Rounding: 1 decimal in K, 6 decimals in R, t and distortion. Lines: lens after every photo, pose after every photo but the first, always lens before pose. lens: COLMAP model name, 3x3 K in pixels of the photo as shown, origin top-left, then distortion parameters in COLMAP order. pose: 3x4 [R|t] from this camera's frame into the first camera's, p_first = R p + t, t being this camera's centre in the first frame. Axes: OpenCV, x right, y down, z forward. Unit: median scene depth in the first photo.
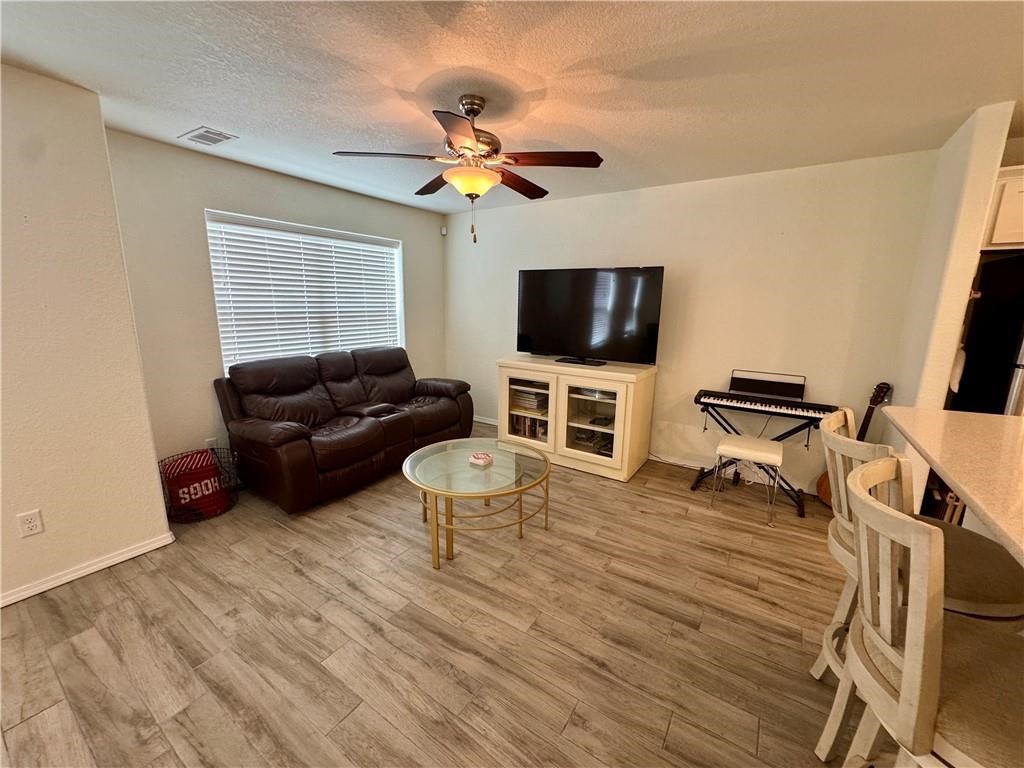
lens RADIAL K [[409.7, 0, 511.4], [0, 409.7, 383.2], [0, 0, 1]] dist [-0.001017, -0.000108]
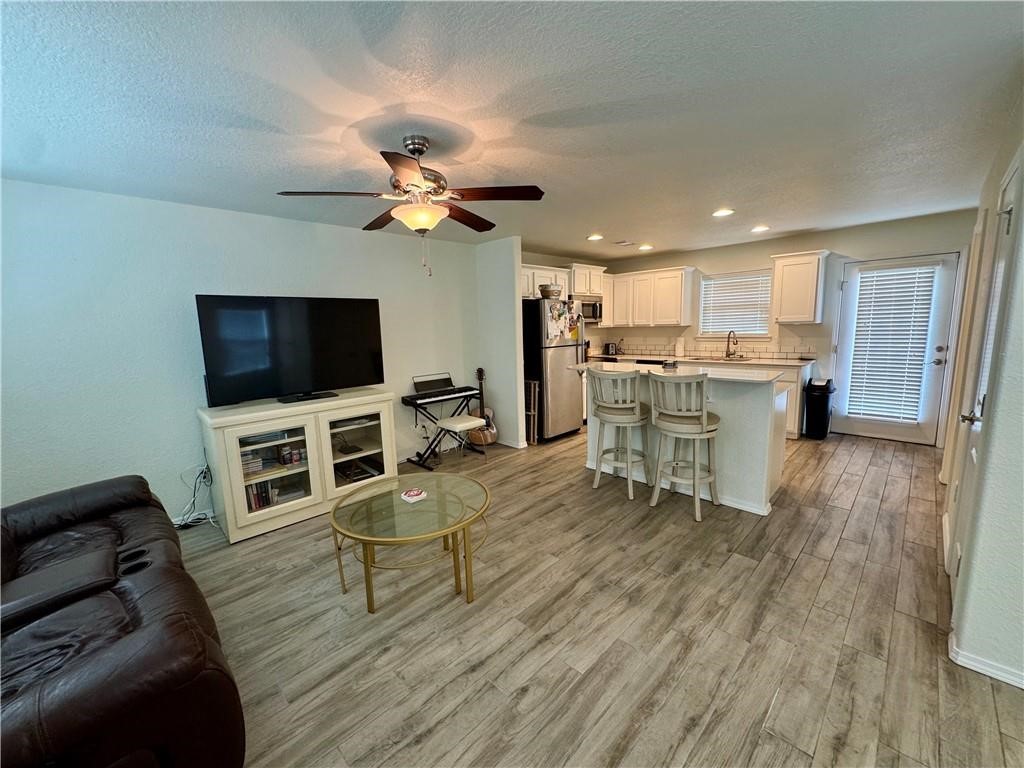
lens RADIAL K [[409.7, 0, 511.4], [0, 409.7, 383.2], [0, 0, 1]] dist [-0.001017, -0.000108]
pose [[0.202353, -0.163793, 0.965518, -0.913059], [0.224628, 0.967391, 0.117033, -0.130261], [-0.953203, 0.193201, 0.232547, 0.516293]]
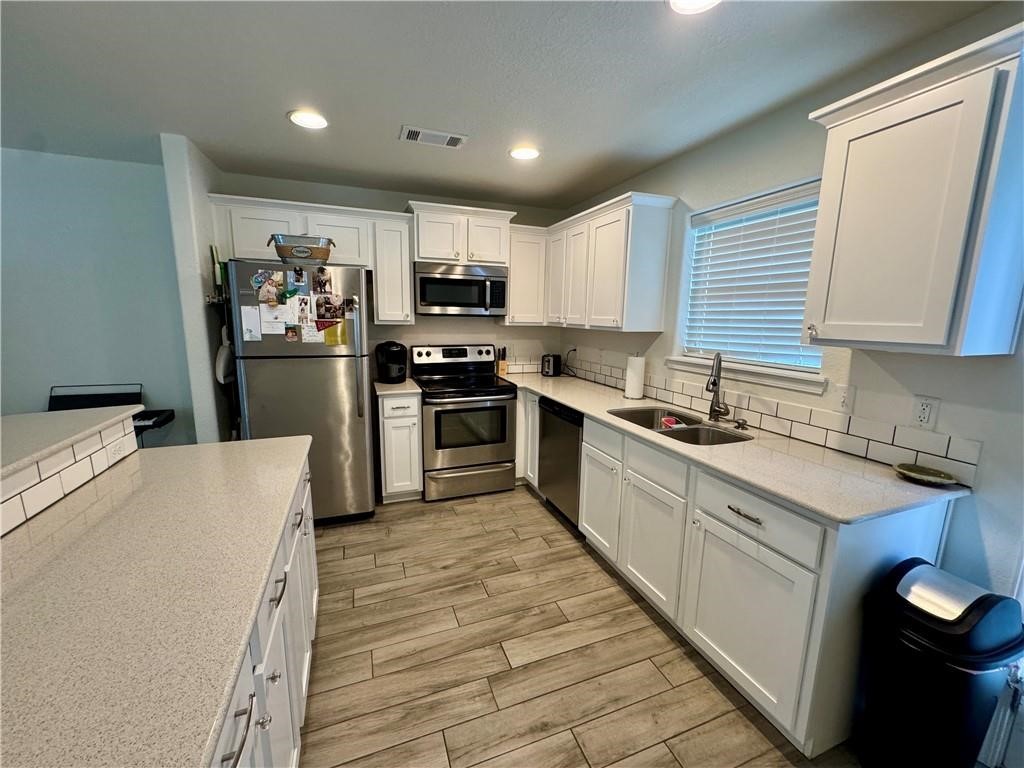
lens RADIAL K [[409.7, 0, 511.4], [0, 409.7, 383.2], [0, 0, 1]] dist [-0.001017, -0.000108]
pose [[0.586881, -0.141430, 0.797225, 0.573675], [0.151032, 0.986467, 0.063819, 0.064017], [-0.795462, 0.082952, 0.600299, -0.314765]]
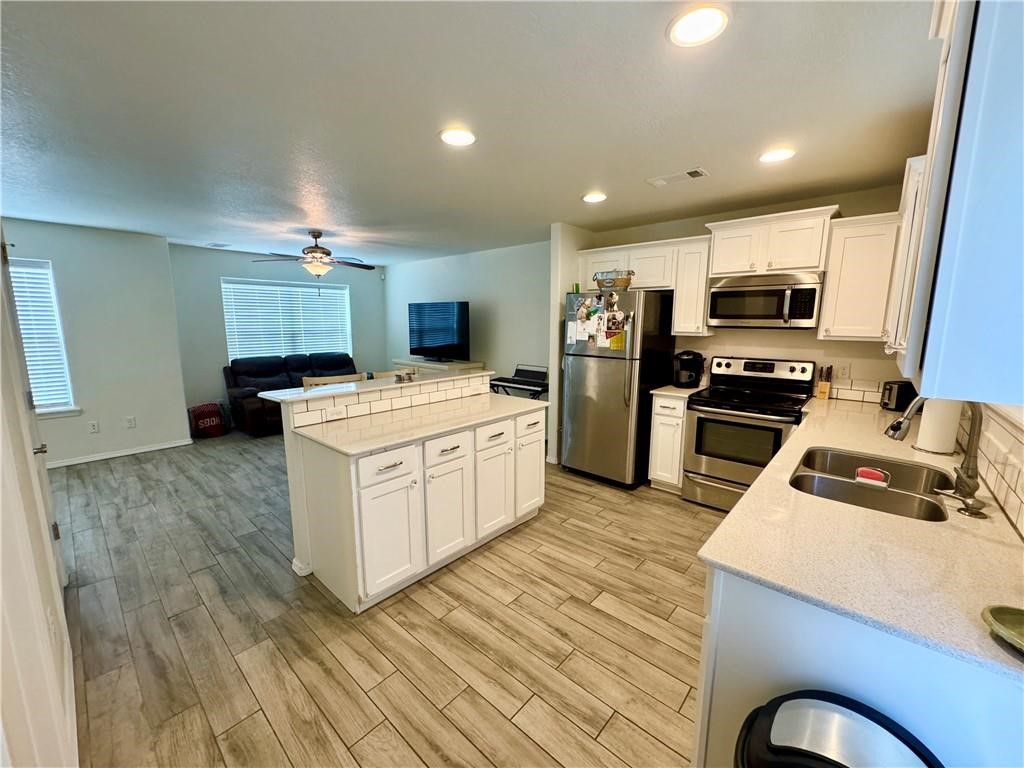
lens RADIAL K [[405.4, 0, 512.0], [0, 405.4, 384.0], [0, 0, 1]] dist [-0.000920, 0.000038]
pose [[0.989875, 0.009846, -0.141602, 0.997104], [-0.015566, 0.999104, -0.039346, 0.143816], [0.141088, 0.041151, 0.989141, -0.754426]]
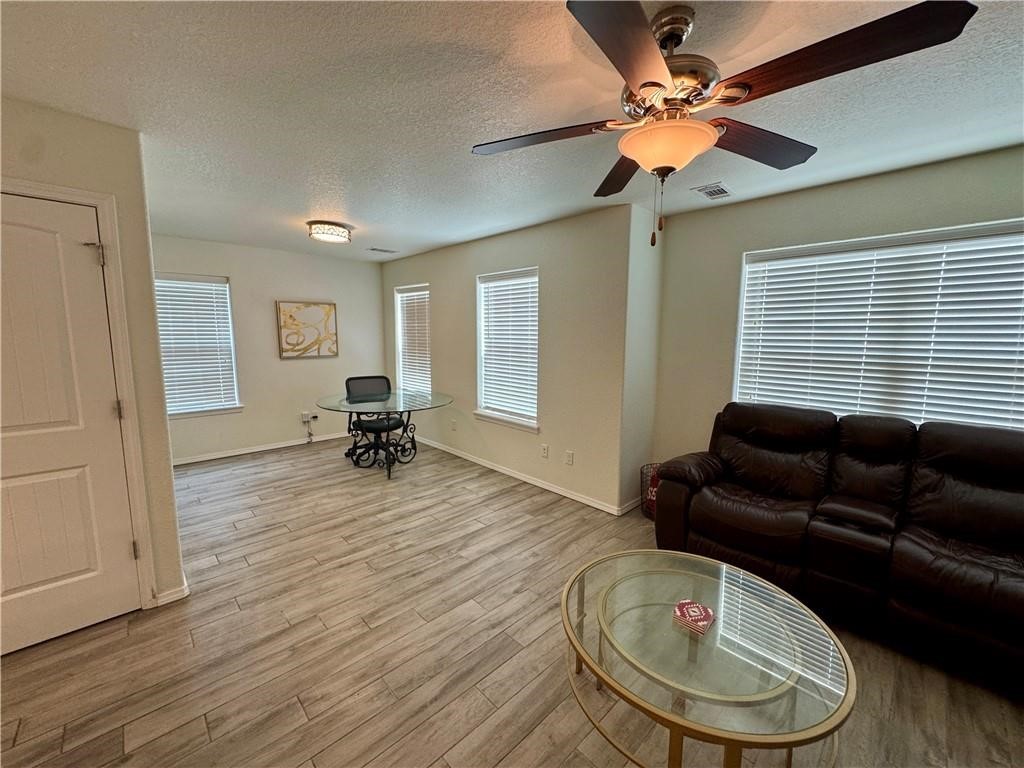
lens RADIAL K [[409.7, 0, 511.4], [0, 409.7, 383.2], [0, 0, 1]] dist [-0.001017, -0.000108]
pose [[-0.219864, 0.102273, -0.970155, 0.494183], [-0.200862, 0.968434, 0.147613, -0.156789], [0.954628, 0.227322, -0.192381, 0.804657]]
